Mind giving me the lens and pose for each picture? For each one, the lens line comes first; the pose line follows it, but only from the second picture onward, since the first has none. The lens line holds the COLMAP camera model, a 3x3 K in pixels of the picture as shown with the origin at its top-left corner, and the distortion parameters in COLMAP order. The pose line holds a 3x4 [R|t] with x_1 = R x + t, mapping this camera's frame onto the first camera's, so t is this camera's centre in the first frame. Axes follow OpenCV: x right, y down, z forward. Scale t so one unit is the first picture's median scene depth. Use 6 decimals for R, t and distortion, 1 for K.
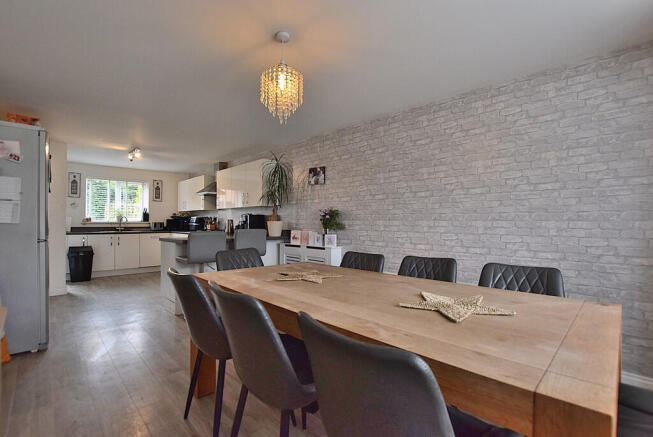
lens RADIAL K [[302.3, 0, 330.5], [0, 302.3, 219.8], [0, 0, 1]] dist [-0.031972, 0.000501]
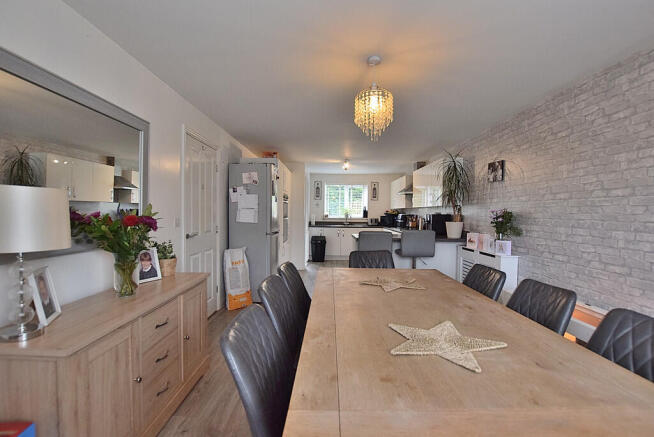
lens RADIAL K [[308.8, 0, 327.0], [0, 308.8, 218.5], [0, 0, 1]] dist [-0.037370, 0.000284]
pose [[0.702379, 0.018484, -0.711563, 0.223186], [-0.003585, 0.999742, 0.022431, -0.026518], [0.711794, -0.013204, 0.702264, 0.037982]]
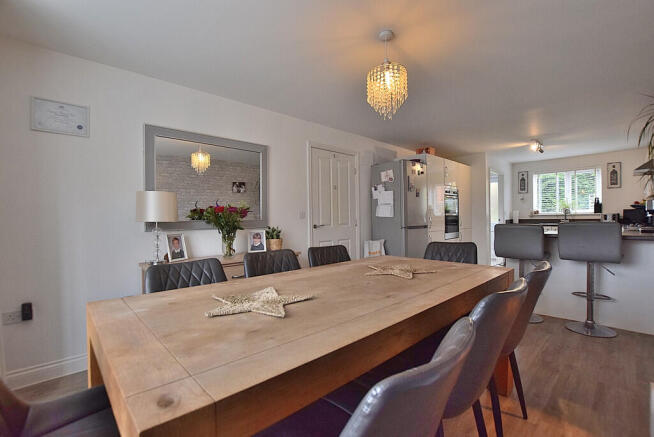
lens RADIAL K [[298.0, 0, 325.6], [0, 298.0, 219.2], [0, 0, 1]] dist [-0.031842, -0.000254]
pose [[-0.034184, 0.002229, -0.999413, 0.372130], [0.022368, 0.999749, 0.001465, 0.007540], [0.999165, -0.022305, -0.034225, 0.346667]]
